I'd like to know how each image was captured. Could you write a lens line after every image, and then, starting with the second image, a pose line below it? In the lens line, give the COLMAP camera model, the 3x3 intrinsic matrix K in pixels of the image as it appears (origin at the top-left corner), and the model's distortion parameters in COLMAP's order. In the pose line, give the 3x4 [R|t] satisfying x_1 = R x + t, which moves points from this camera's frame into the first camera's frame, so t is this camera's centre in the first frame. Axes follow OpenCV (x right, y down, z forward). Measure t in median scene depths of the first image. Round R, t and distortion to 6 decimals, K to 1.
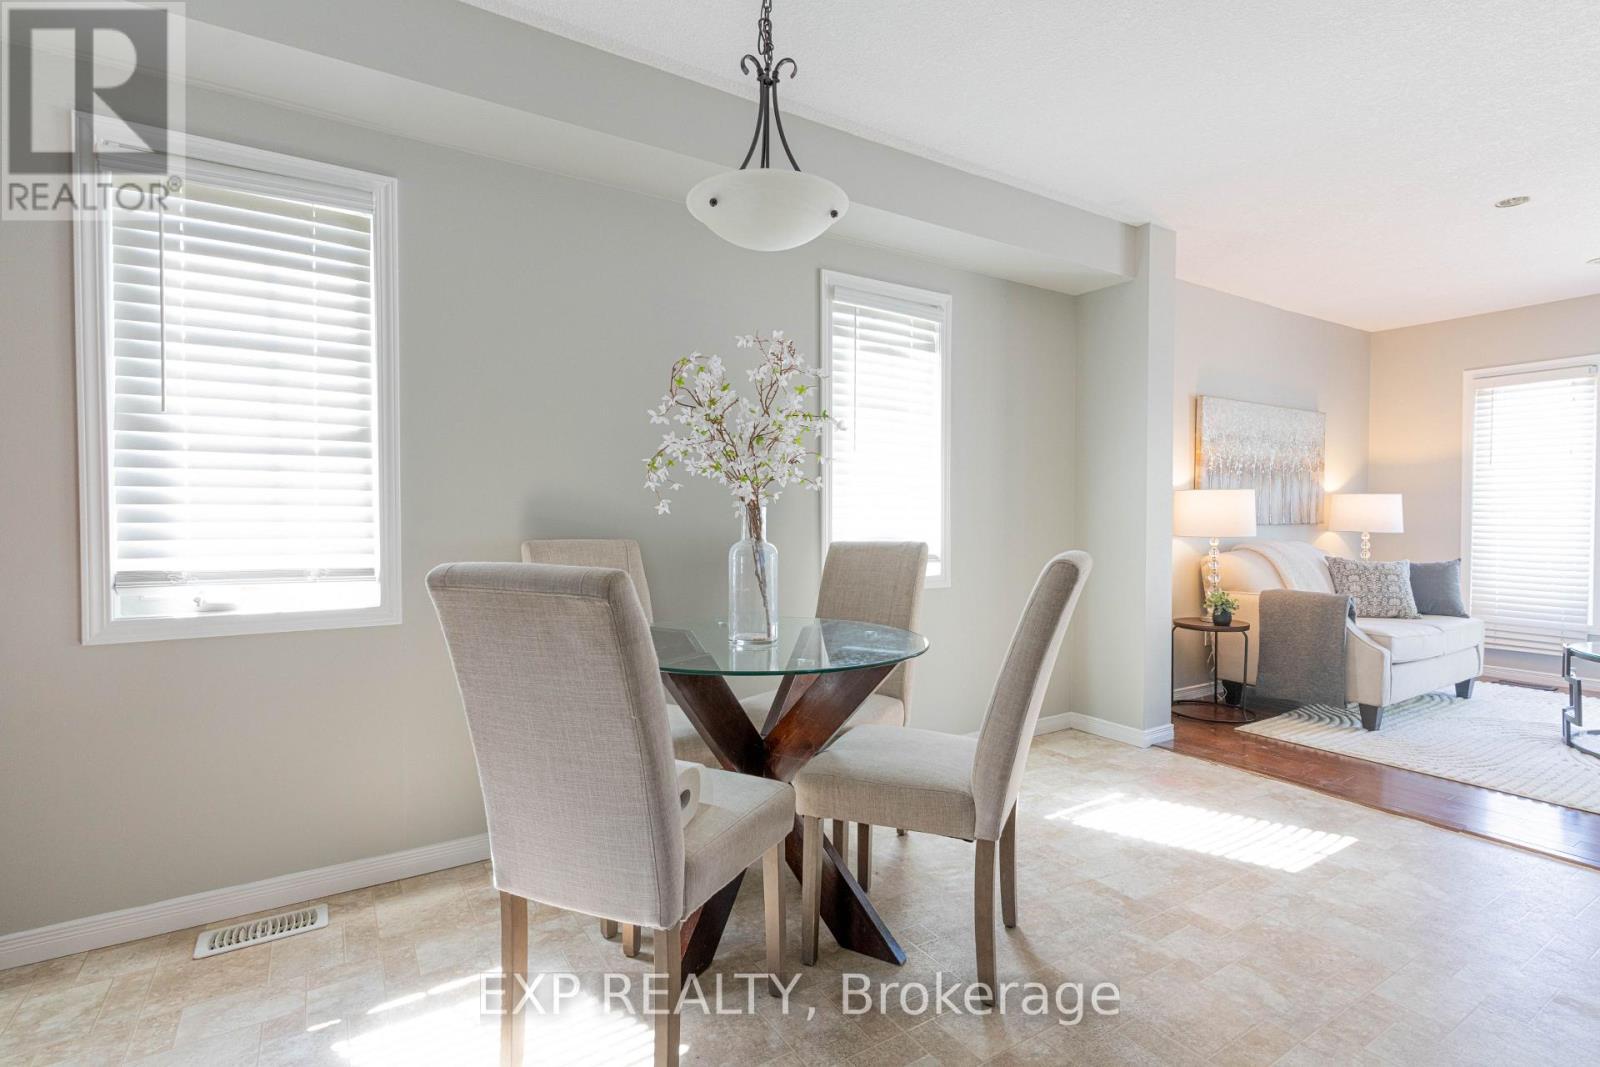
lens RADIAL K [[757.8, 0, 801.0], [0, 757.8, 530.9], [0, 0, 1]] dist [0.003973, 0.000197]
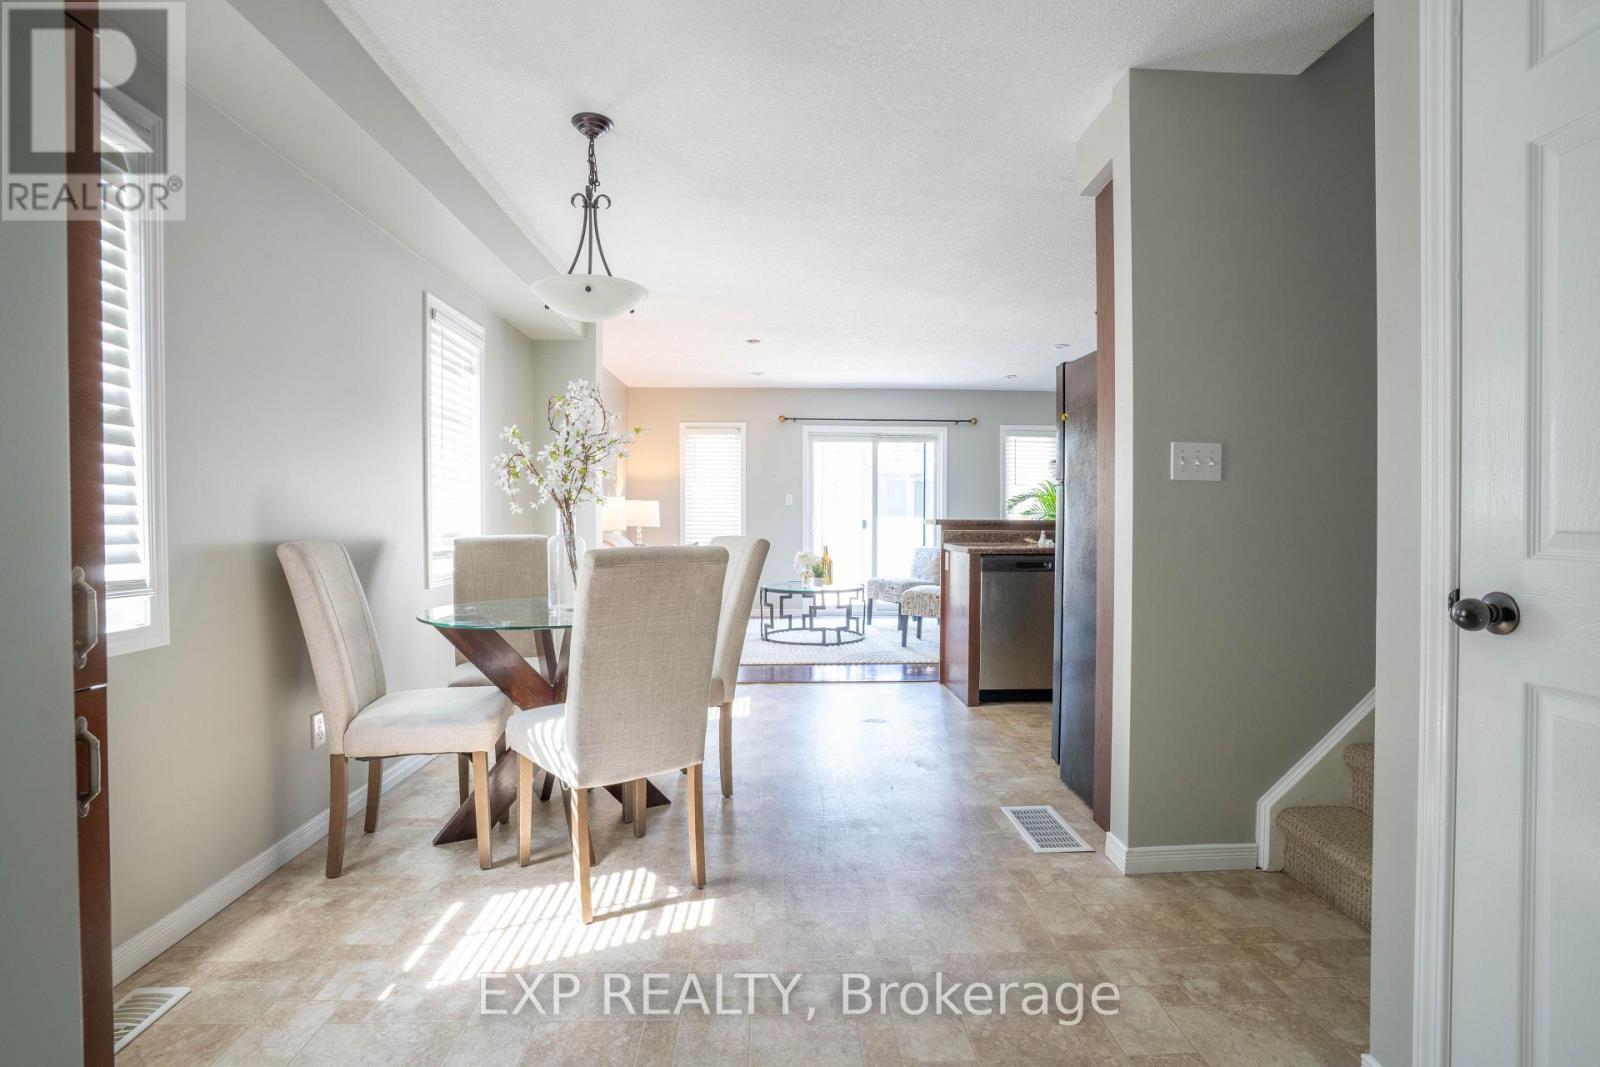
lens RADIAL K [[757.8, 0, 801.0], [0, 757.8, 530.9], [0, 0, 1]] dist [0.003973, 0.000197]
pose [[0.519357, -0.018374, 0.854360, -0.544962], [0.017902, 0.999783, 0.010619, 0.000285], [-0.854370, 0.009779, 0.519573, -0.026475]]
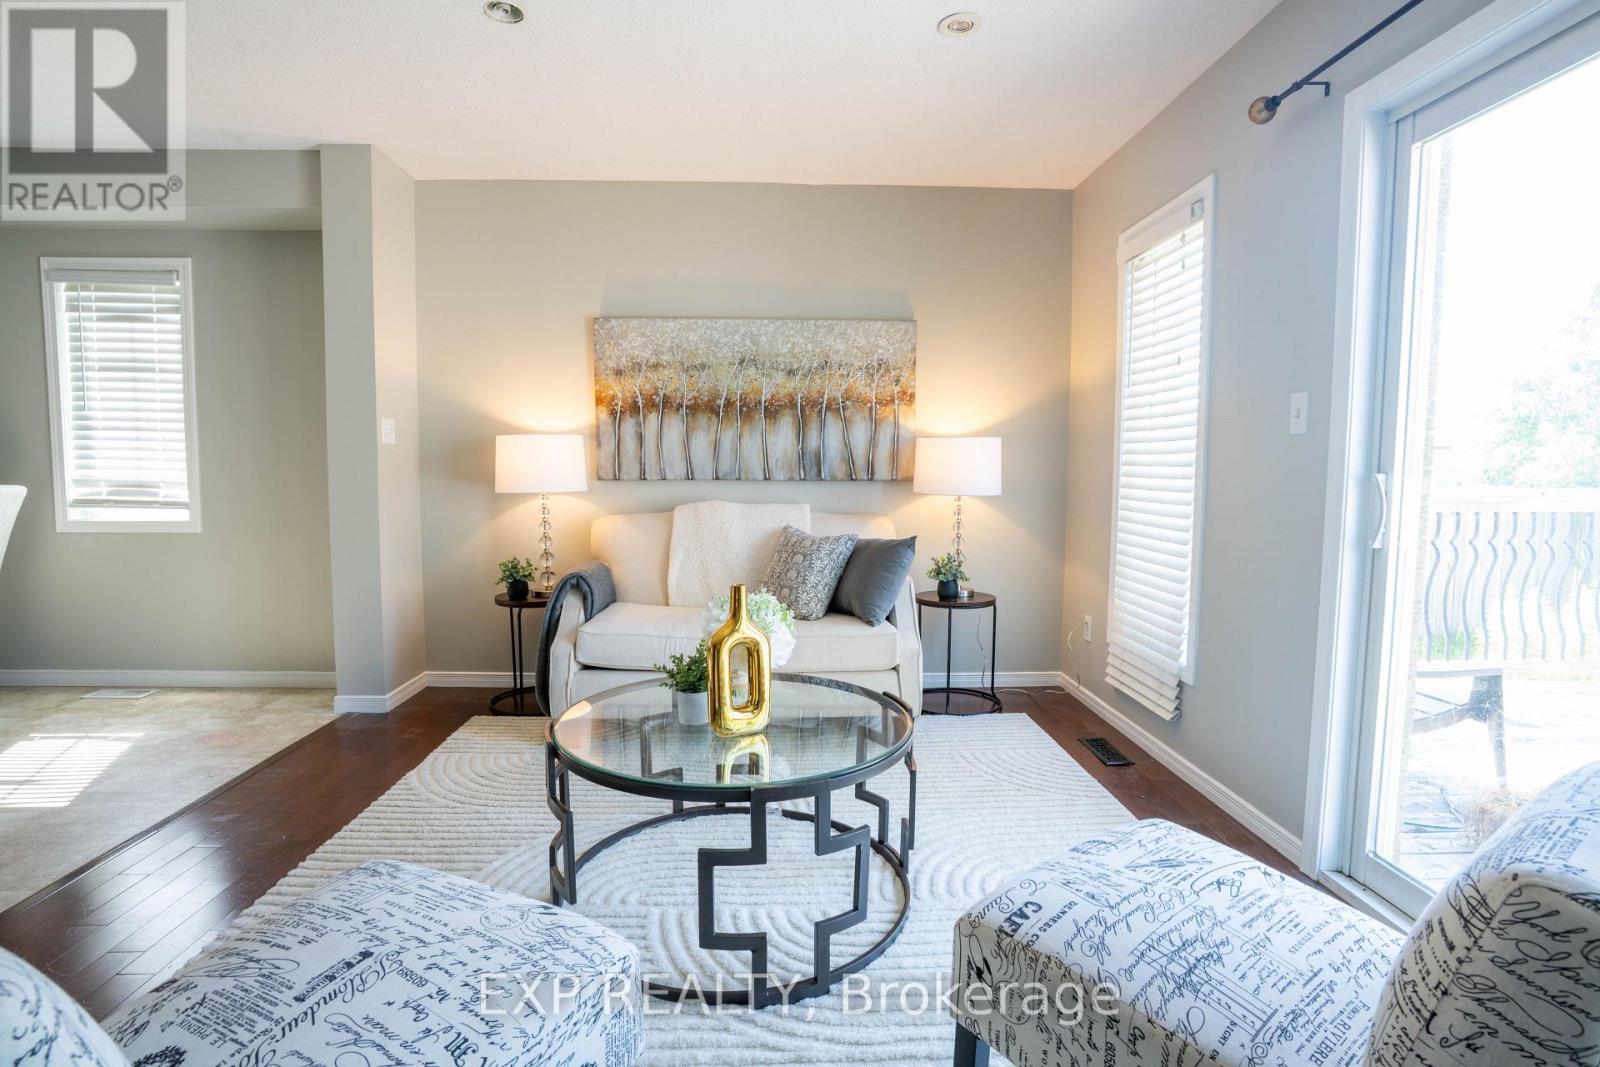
lens RADIAL K [[808.3, 0, 802.4], [0, 808.3, 504.2], [0, 0, 1]] dist [-0.033118, 0.000026]
pose [[0.865307, 0.038598, -0.499755, 1.639337], [-0.015202, 0.998593, 0.050803, -0.037972], [0.501012, -0.036363, 0.864676, 0.499453]]
